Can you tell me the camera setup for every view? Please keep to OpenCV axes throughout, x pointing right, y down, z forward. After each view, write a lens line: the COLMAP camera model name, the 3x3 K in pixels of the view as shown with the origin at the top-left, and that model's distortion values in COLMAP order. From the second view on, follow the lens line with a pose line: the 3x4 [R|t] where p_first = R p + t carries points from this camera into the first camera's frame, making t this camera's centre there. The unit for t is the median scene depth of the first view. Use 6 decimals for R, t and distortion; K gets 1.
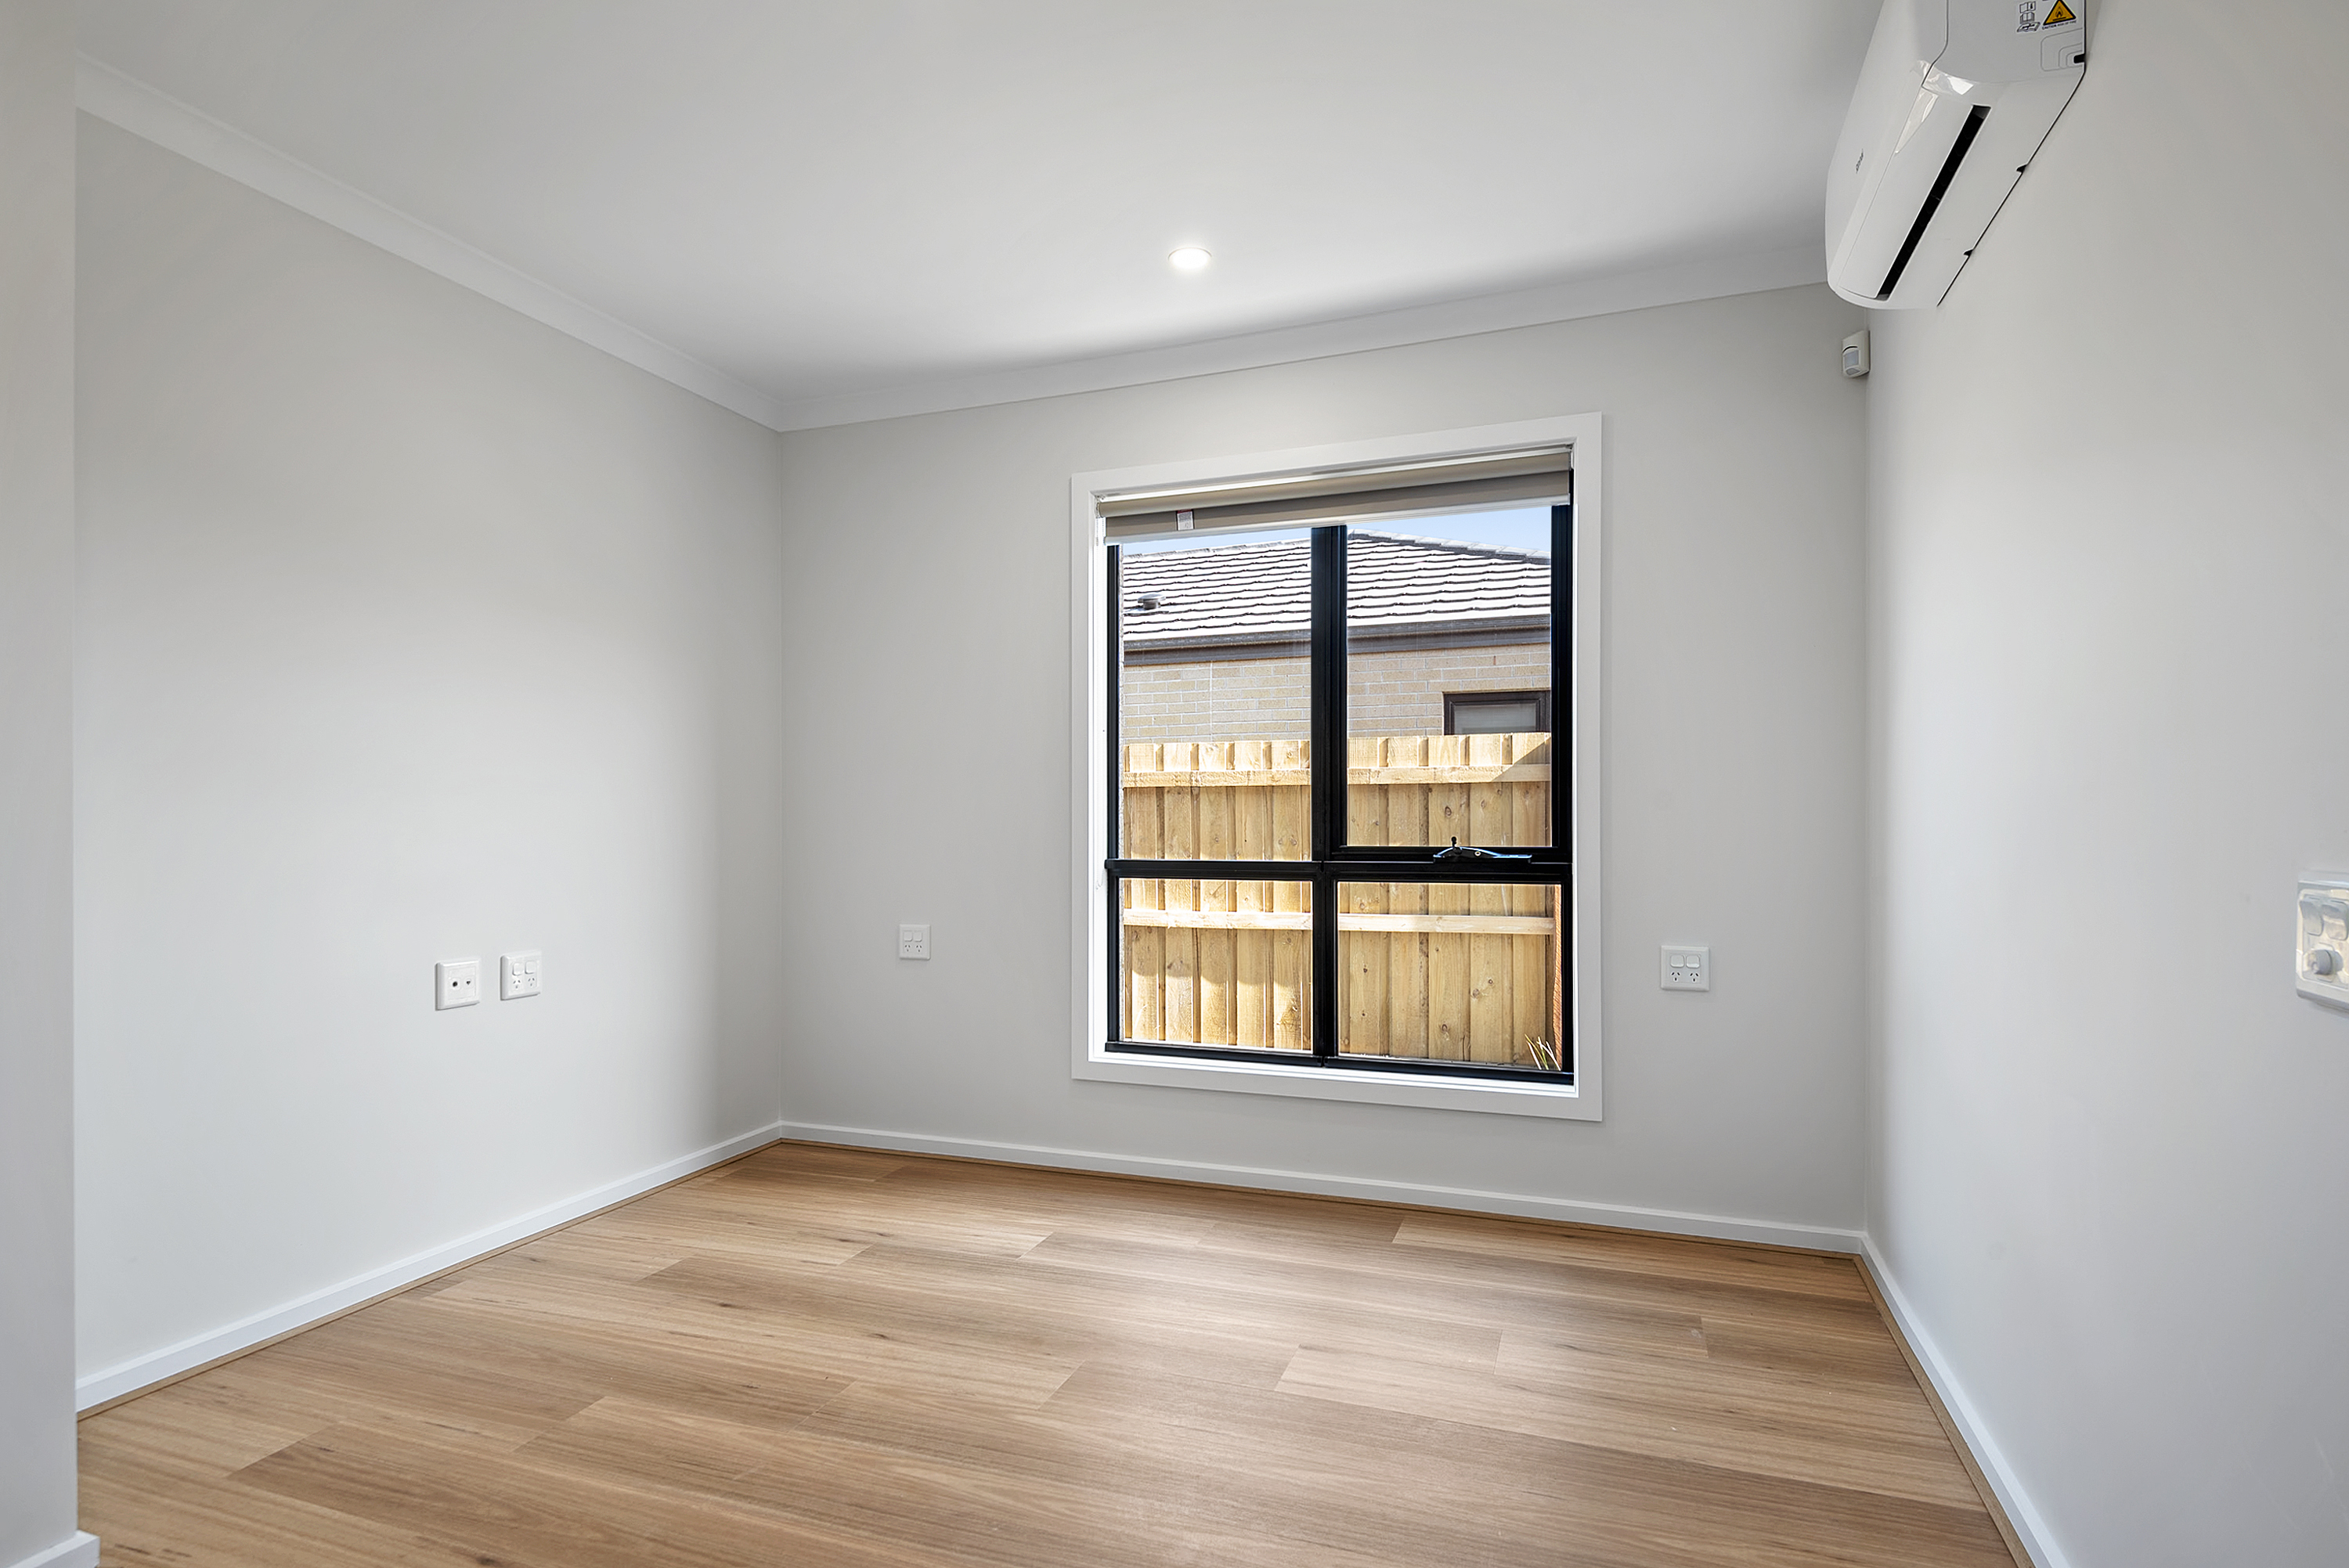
lens RADIAL K [[1209.0, 0, 1174.5], [0, 1209.0, 784.0], [0, 0, 1]] dist [0.001986, 0.000141]
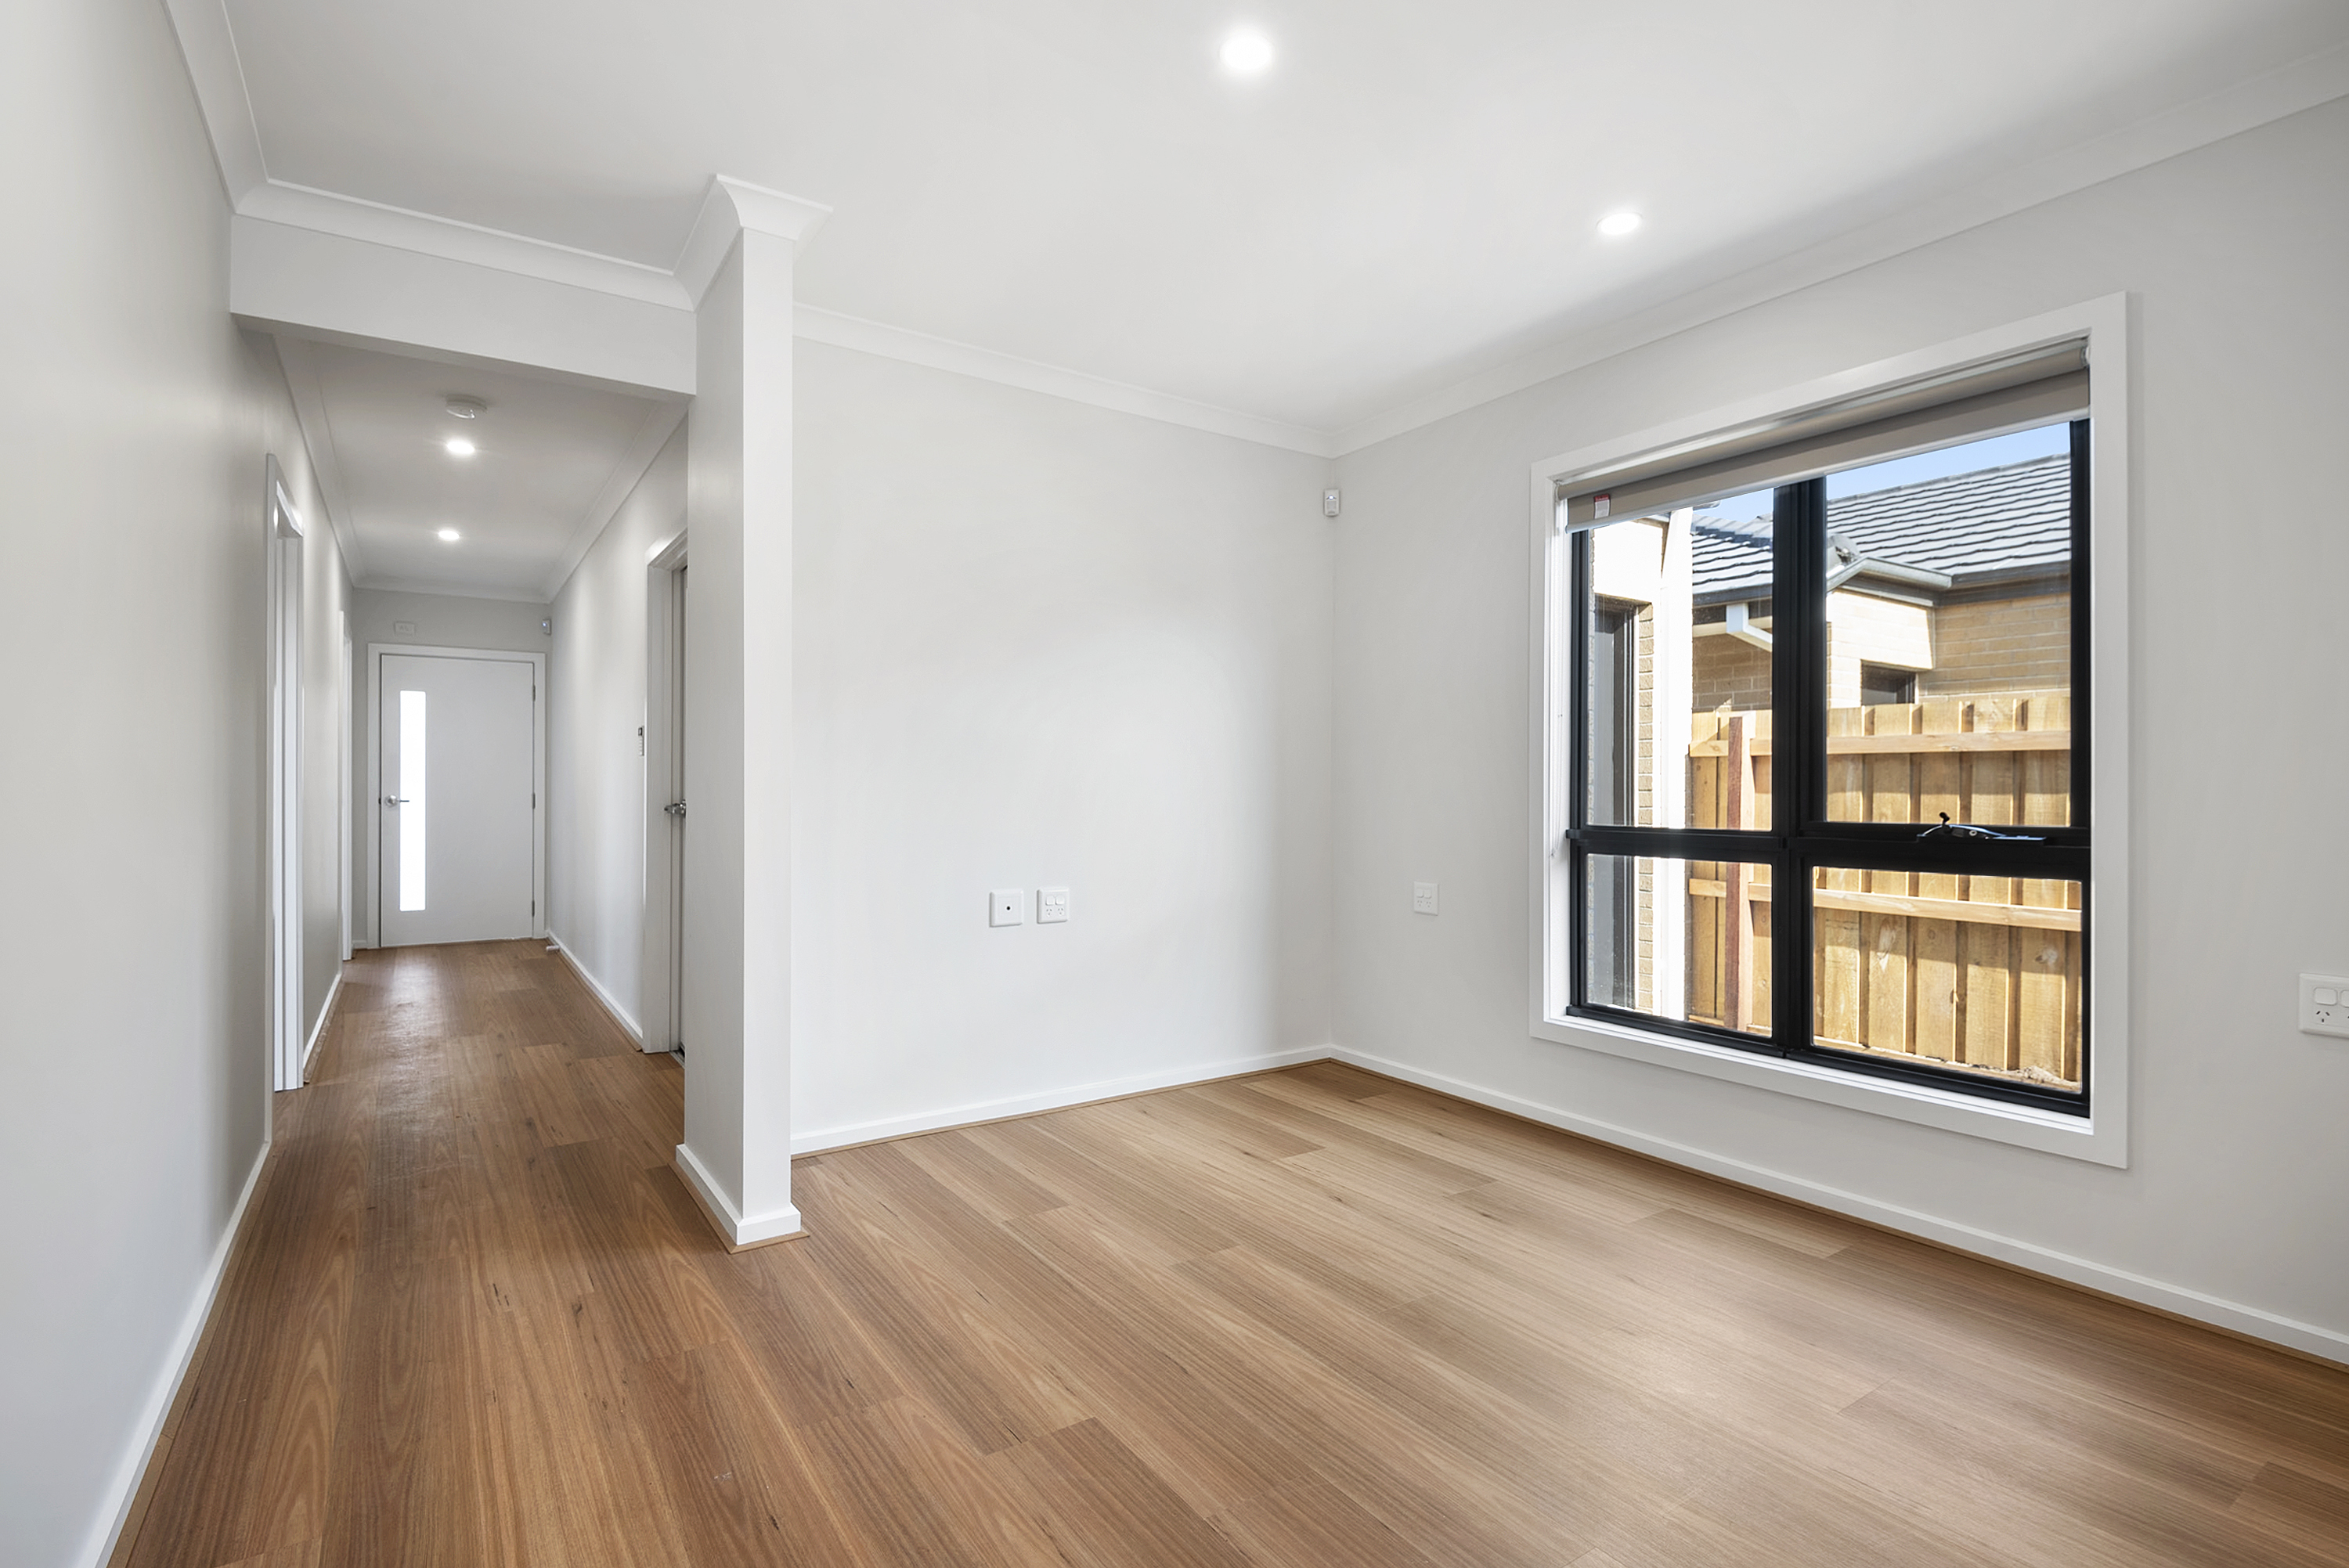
lens RADIAL K [[1131.8, 0, 1223.7], [0, 1131.8, 780.1], [0, 0, 1]] dist [0.002578, 0.000664]
pose [[0.823689, -0.001482, -0.567040, 0.257936], [0.017118, 0.999606, 0.022254, -0.008637], [0.566784, -0.028037, 0.823389, 0.031643]]
